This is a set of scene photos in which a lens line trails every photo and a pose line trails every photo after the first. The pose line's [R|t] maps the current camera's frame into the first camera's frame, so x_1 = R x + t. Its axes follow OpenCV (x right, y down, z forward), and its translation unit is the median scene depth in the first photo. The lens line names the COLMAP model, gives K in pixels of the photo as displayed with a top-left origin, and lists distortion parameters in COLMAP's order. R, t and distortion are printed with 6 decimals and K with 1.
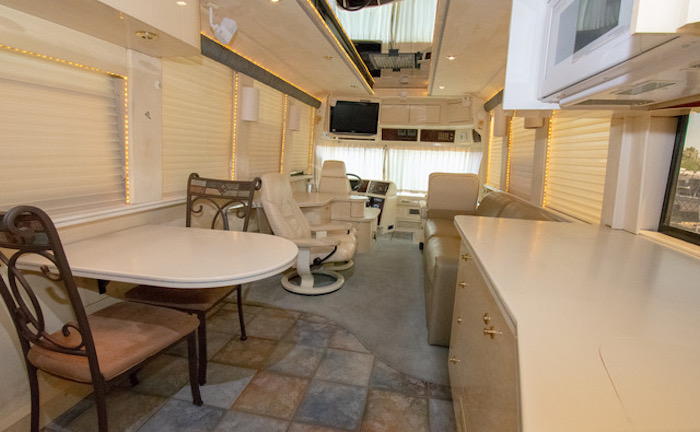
lens RADIAL K [[334.1, 0, 343.1], [0, 334.1, 228.7], [0, 0, 1]] dist [0.000675, -0.000537]
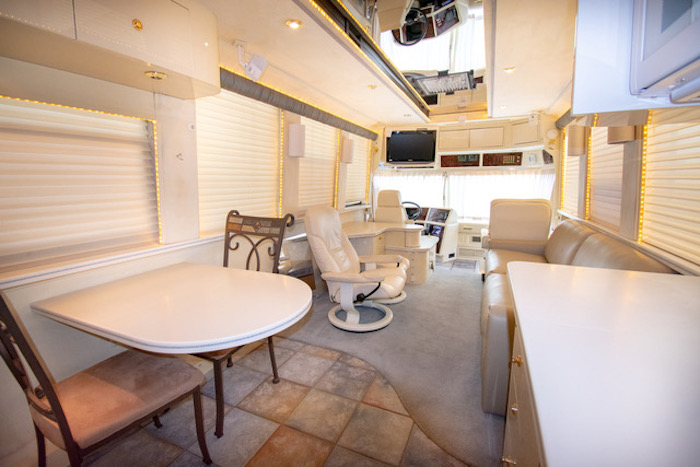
lens RADIAL K [[301.8, 0, 347.3], [0, 301.8, 236.9], [0, 0, 1]] dist [-0.006156, -0.003315]
pose [[0.975759, -0.005801, -0.218769, 0.063564], [-0.003551, 0.999097, -0.042331, -0.032589], [0.218817, 0.042082, 0.974858, 0.126662]]
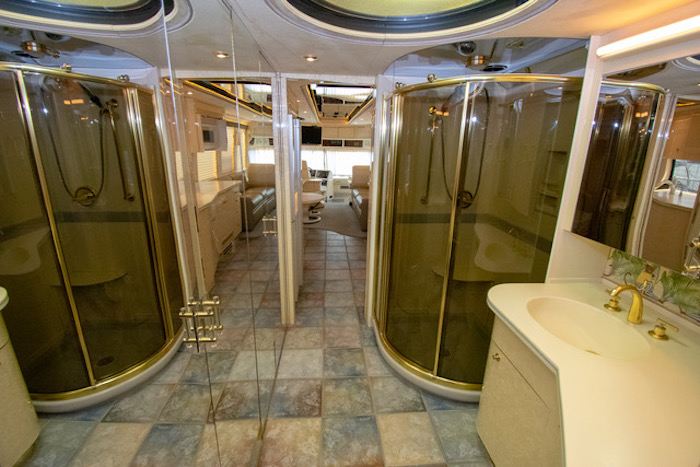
lens RADIAL K [[301.8, 0, 345.2], [0, 301.8, 238.7], [0, 0, 1]] dist [-0.006156, -0.003315]
pose [[0.962438, -0.092047, 0.255423, -0.348819], [0.068371, 0.992627, 0.100088, 0.100218], [-0.262753, -0.078865, 0.961635, -0.929542]]
